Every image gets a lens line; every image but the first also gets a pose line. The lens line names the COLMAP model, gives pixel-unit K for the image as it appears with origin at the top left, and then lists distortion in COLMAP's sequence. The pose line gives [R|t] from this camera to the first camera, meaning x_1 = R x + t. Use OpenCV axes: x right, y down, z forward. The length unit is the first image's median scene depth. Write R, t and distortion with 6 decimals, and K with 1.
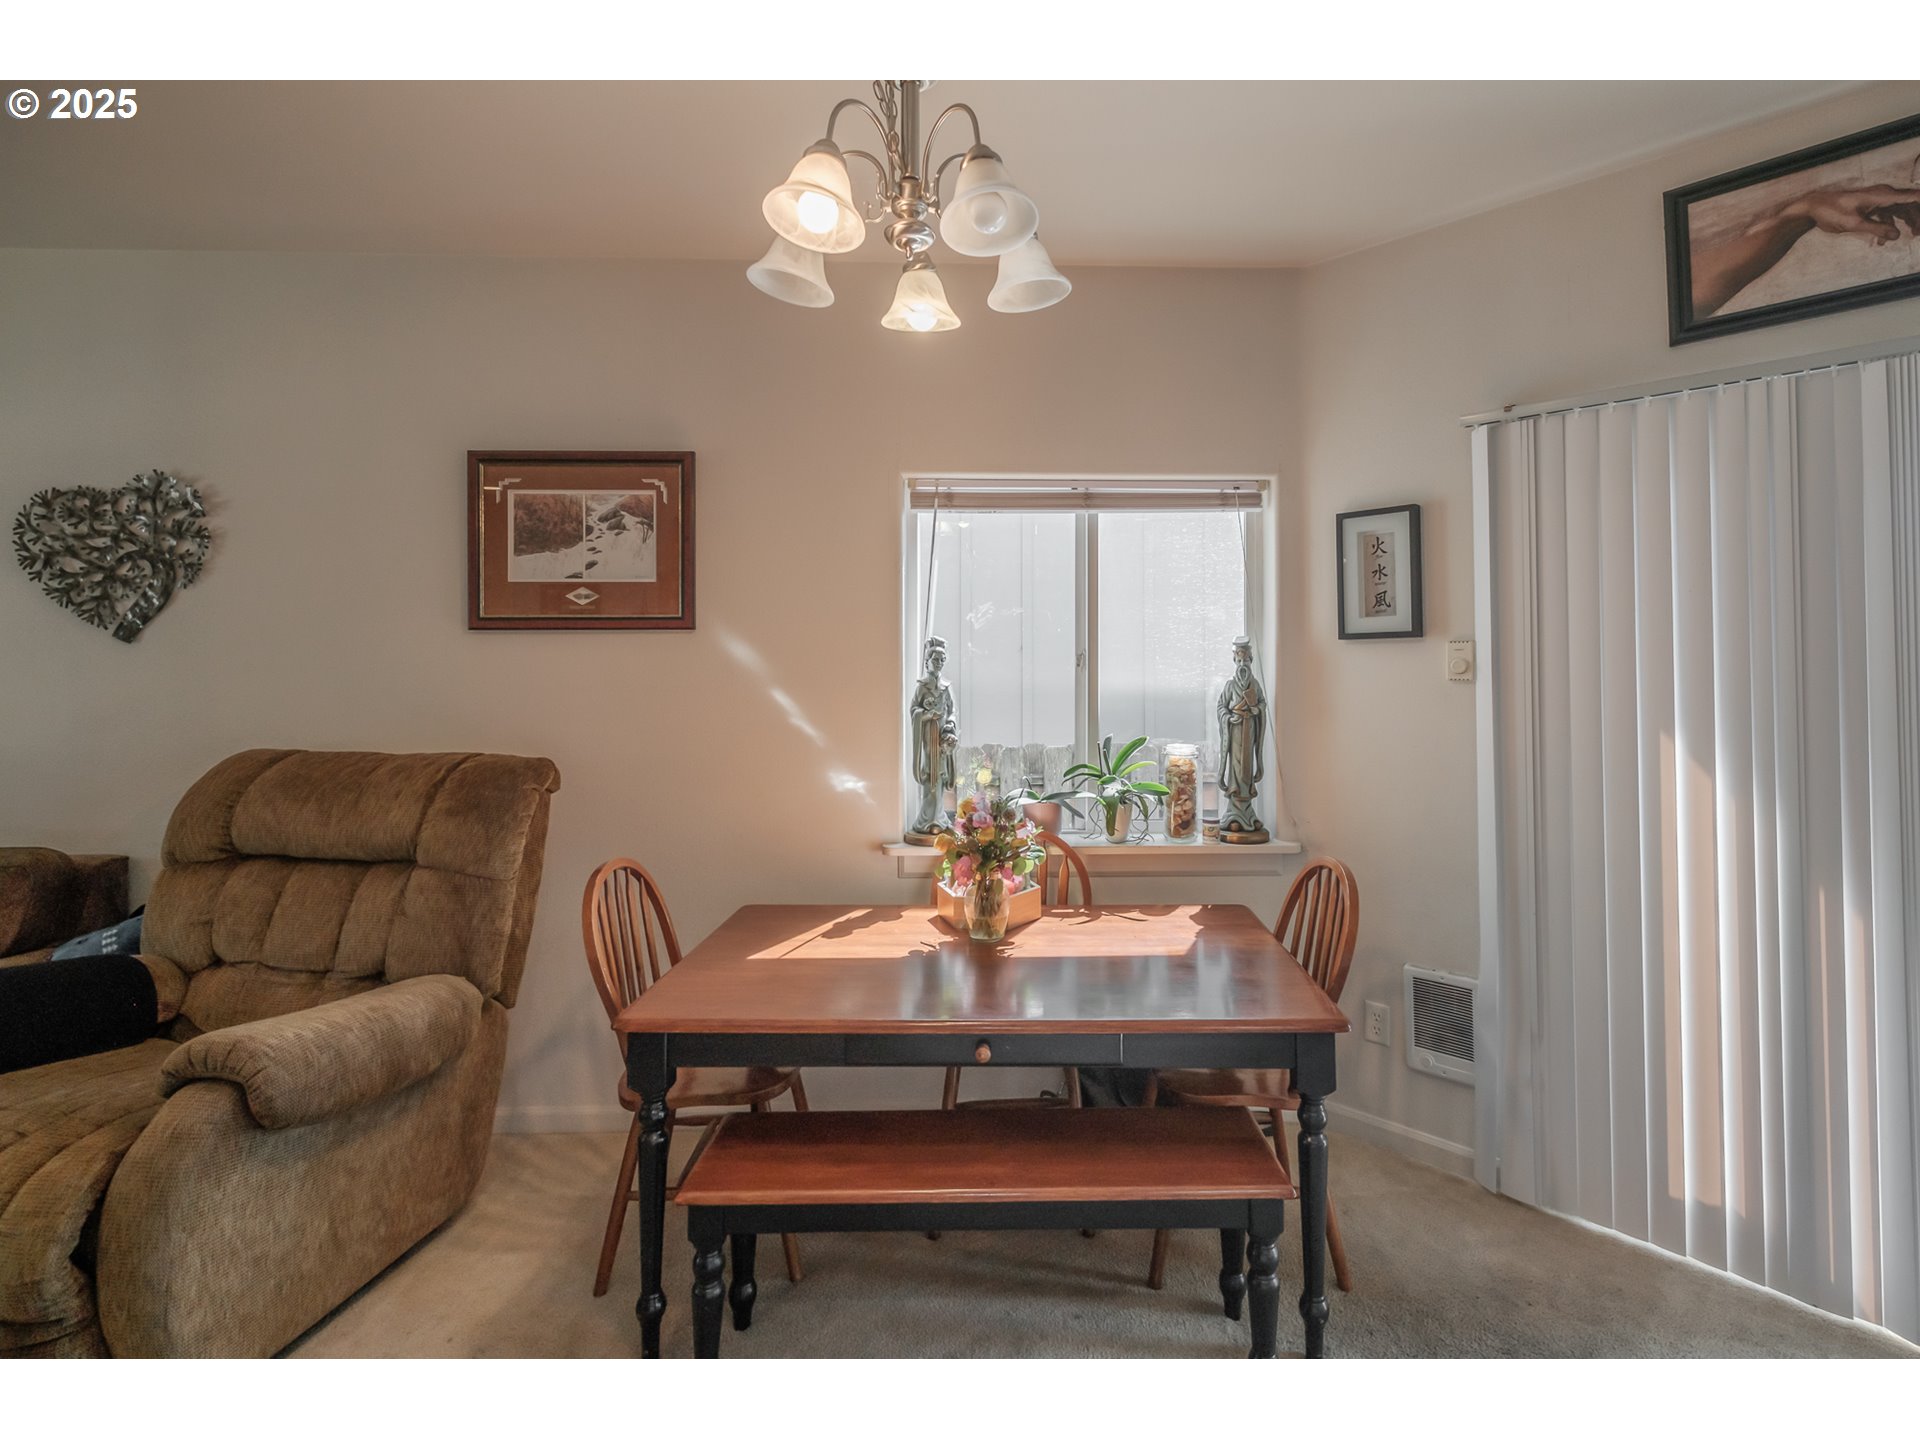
lens RADIAL K [[926.3, 0, 1028.8], [0, 926.3, 640.9], [0, 0, 1]] dist [-0.000755, 0.000146]
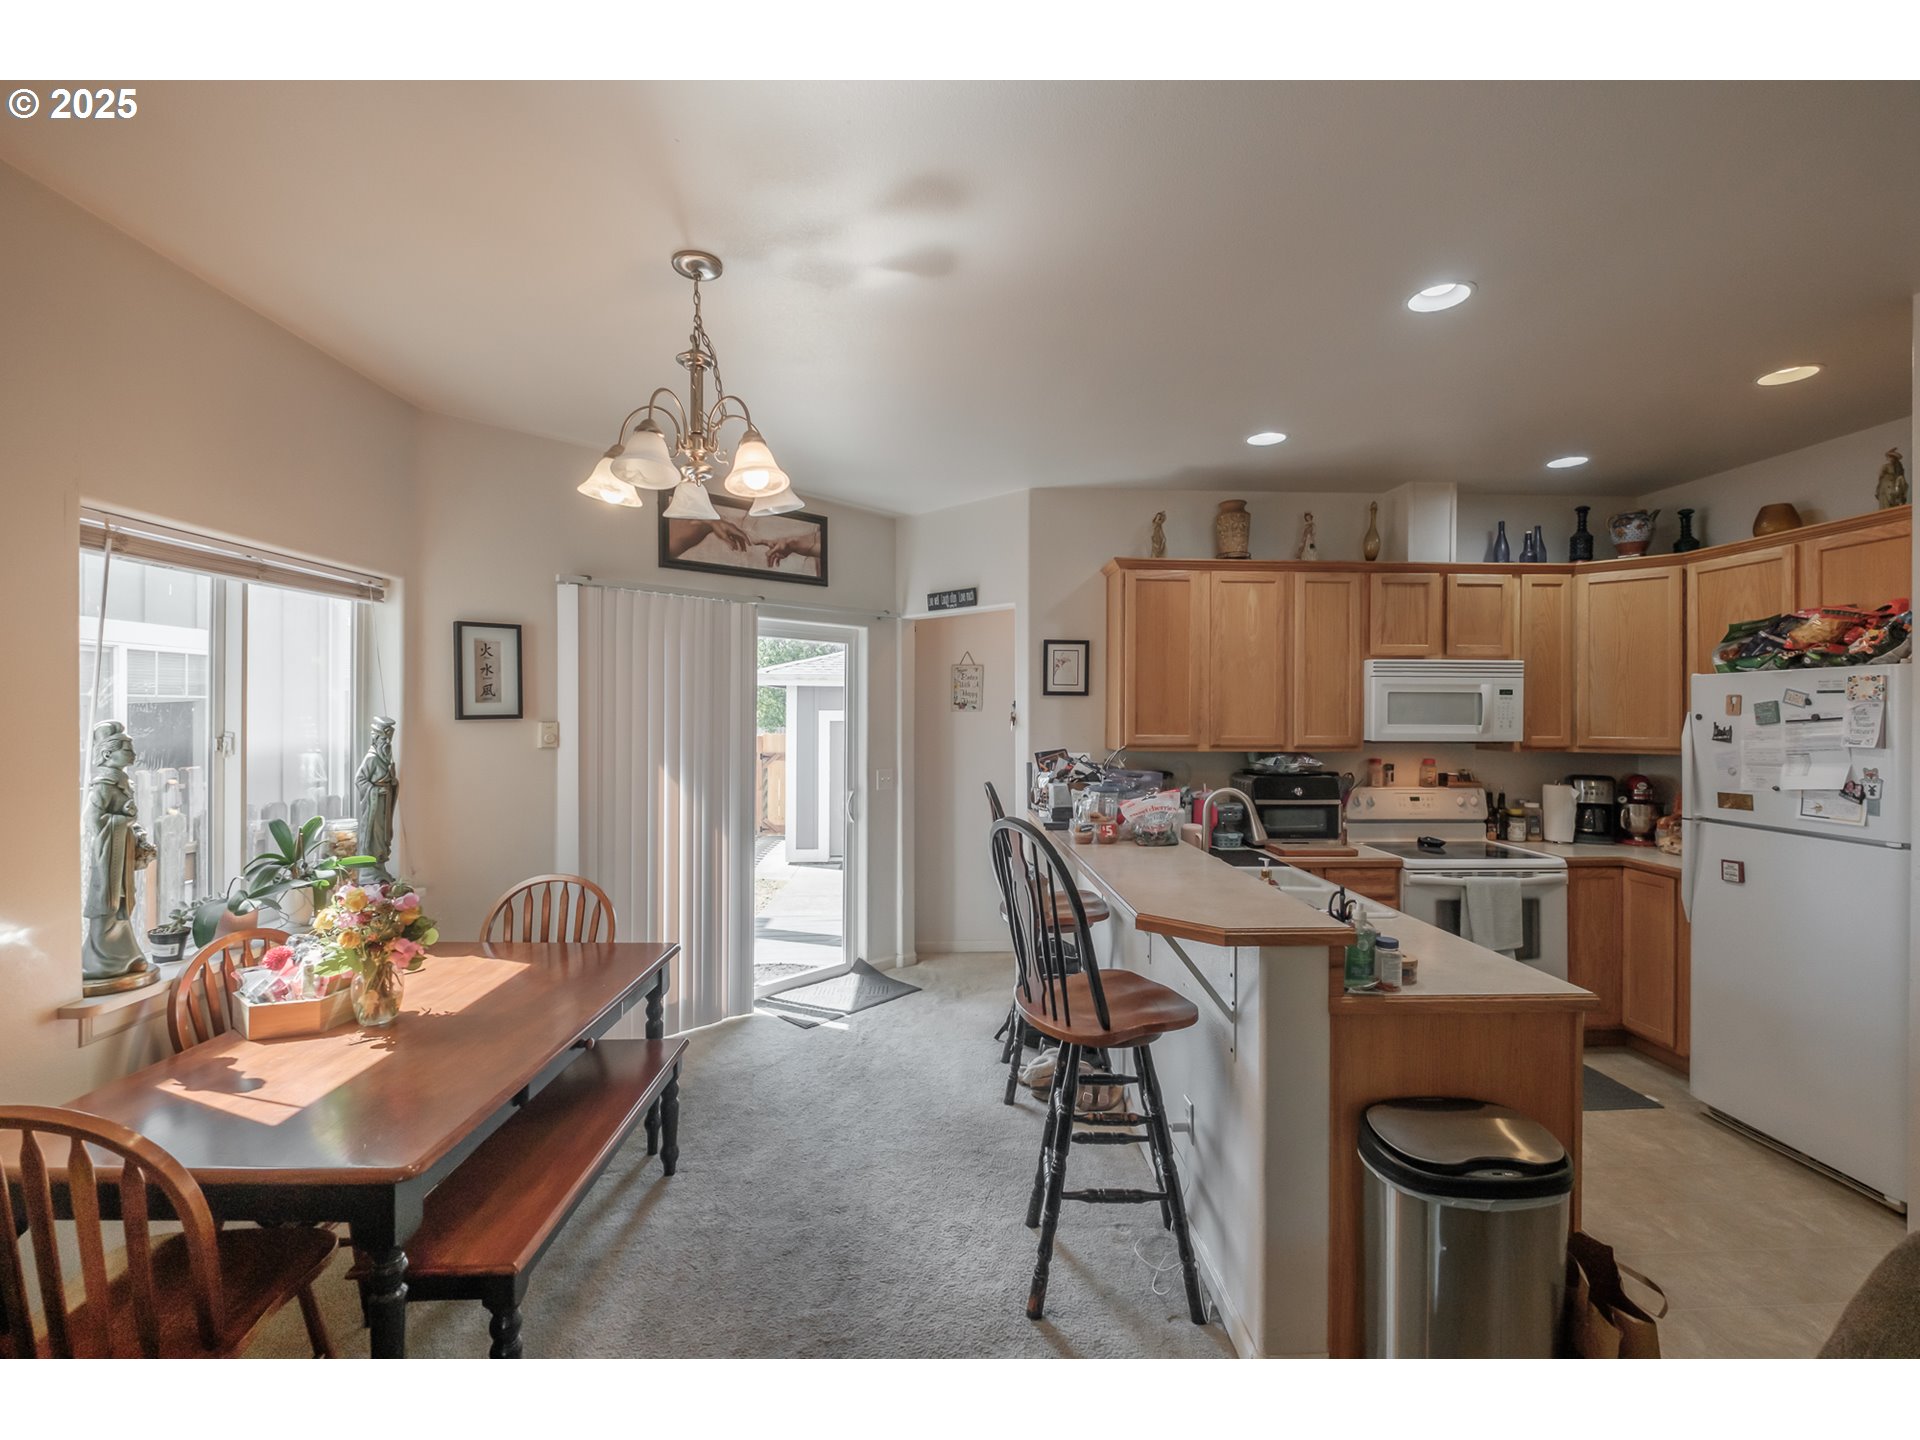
lens RADIAL K [[835.8, 0, 974.3], [0, 835.8, 711.6], [0, 0, 1]] dist [0.002321, -0.004332]
pose [[-0.015513, -0.000454, 0.999880, -0.841677], [-0.029422, 0.999567, -0.000002, -0.034291], [-0.999447, -0.029419, -0.015519, 0.308757]]
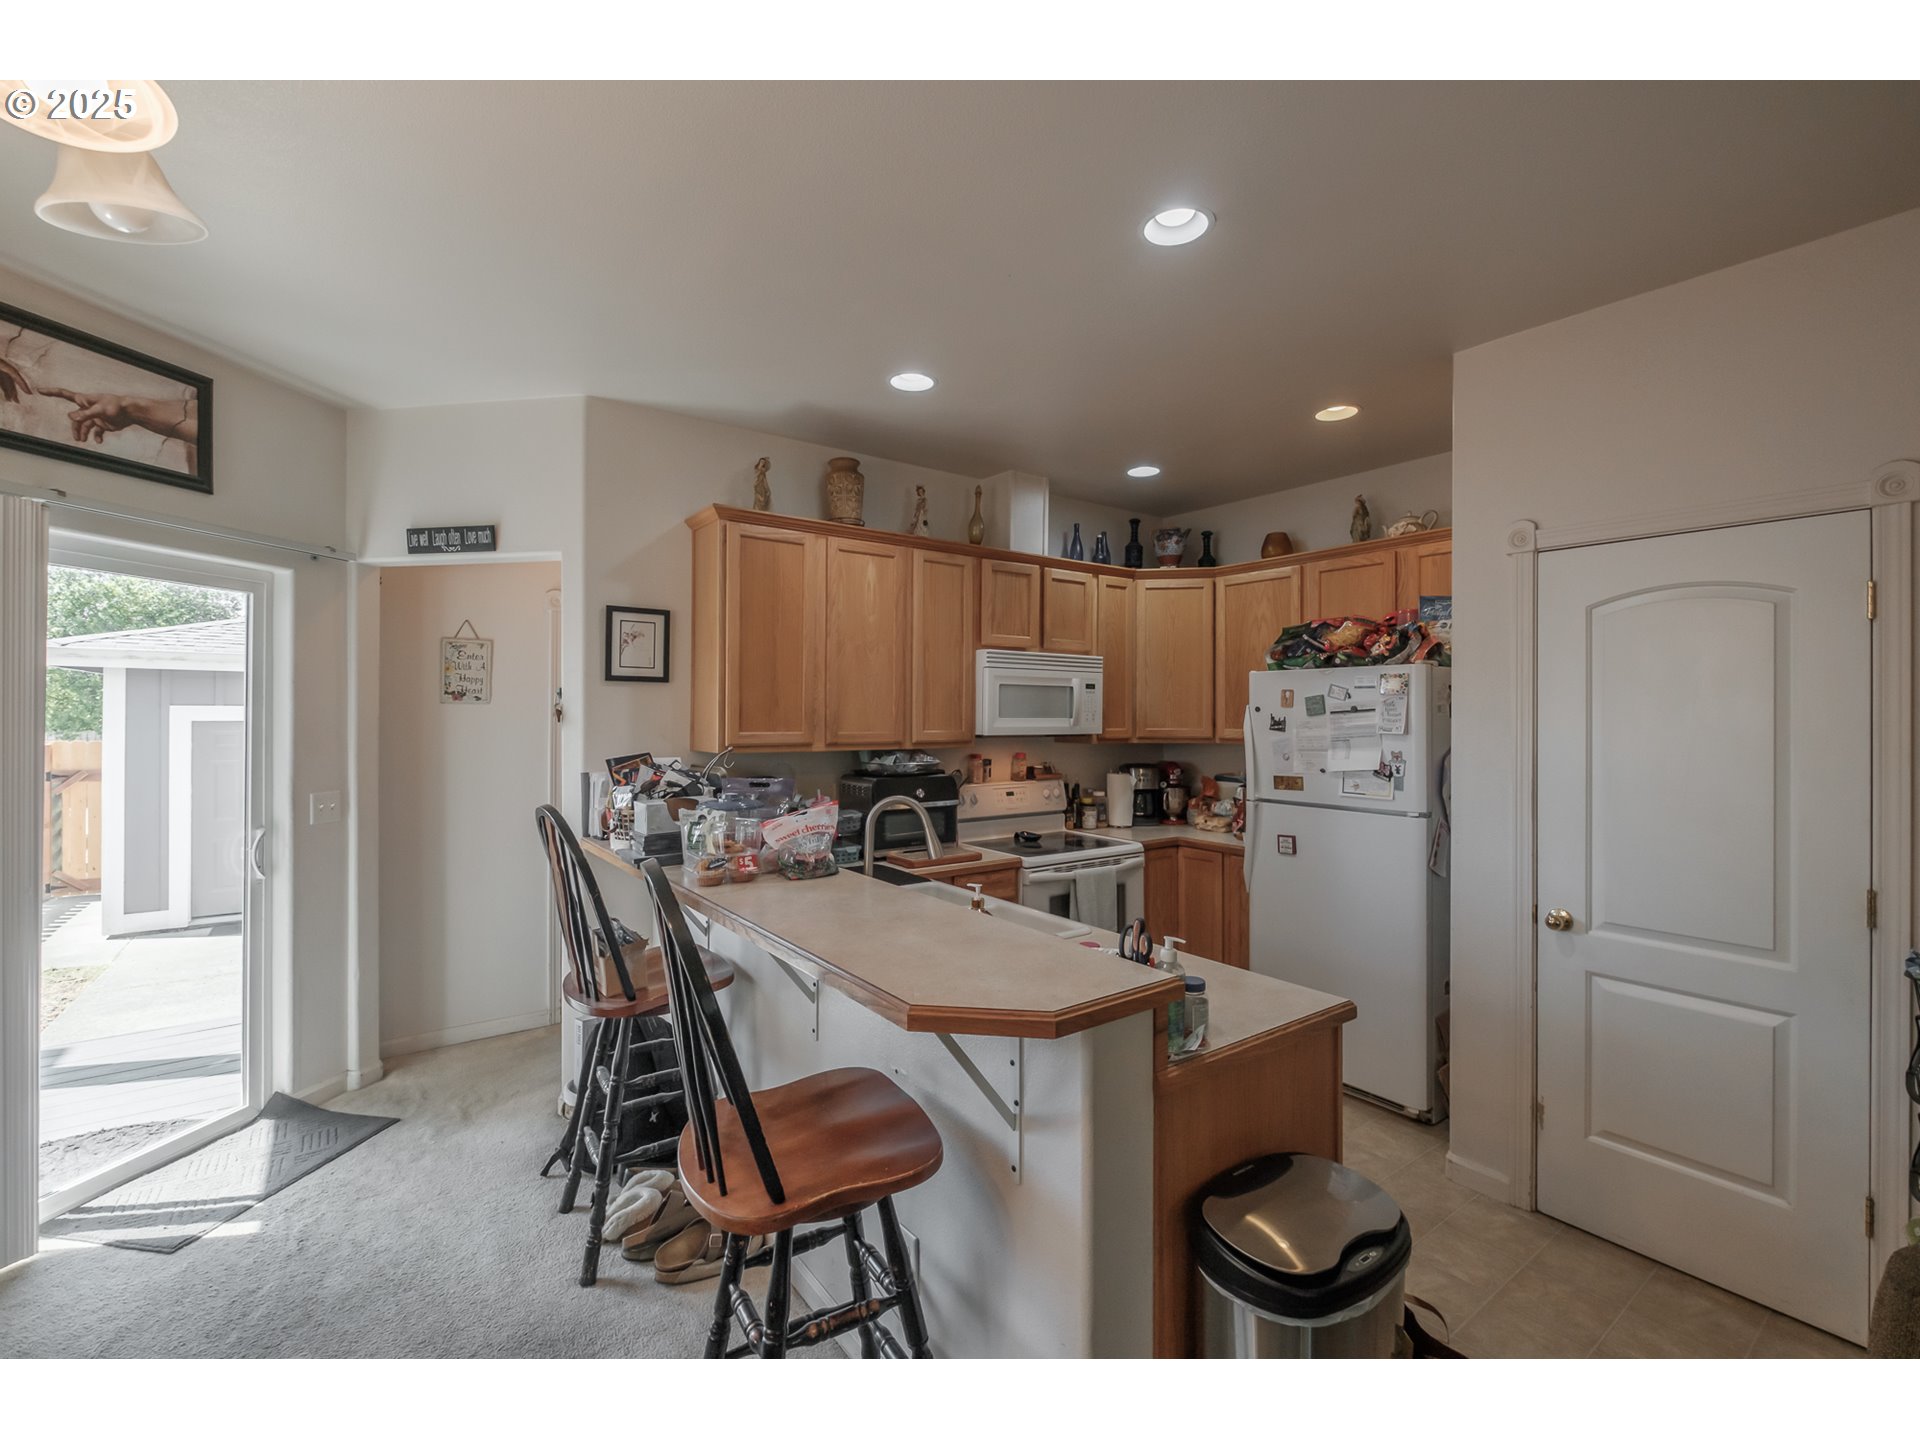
lens RADIAL K [[835.8, 0, 973.4], [0, 835.8, 710.3], [0, 0, 1]] dist [0.002321, -0.004332]
pose [[-0.568434, -0.000563, 0.822729, -0.517082], [-0.025493, 0.999532, -0.016929, -0.021387], [-0.822334, -0.030597, -0.568182, 0.392250]]
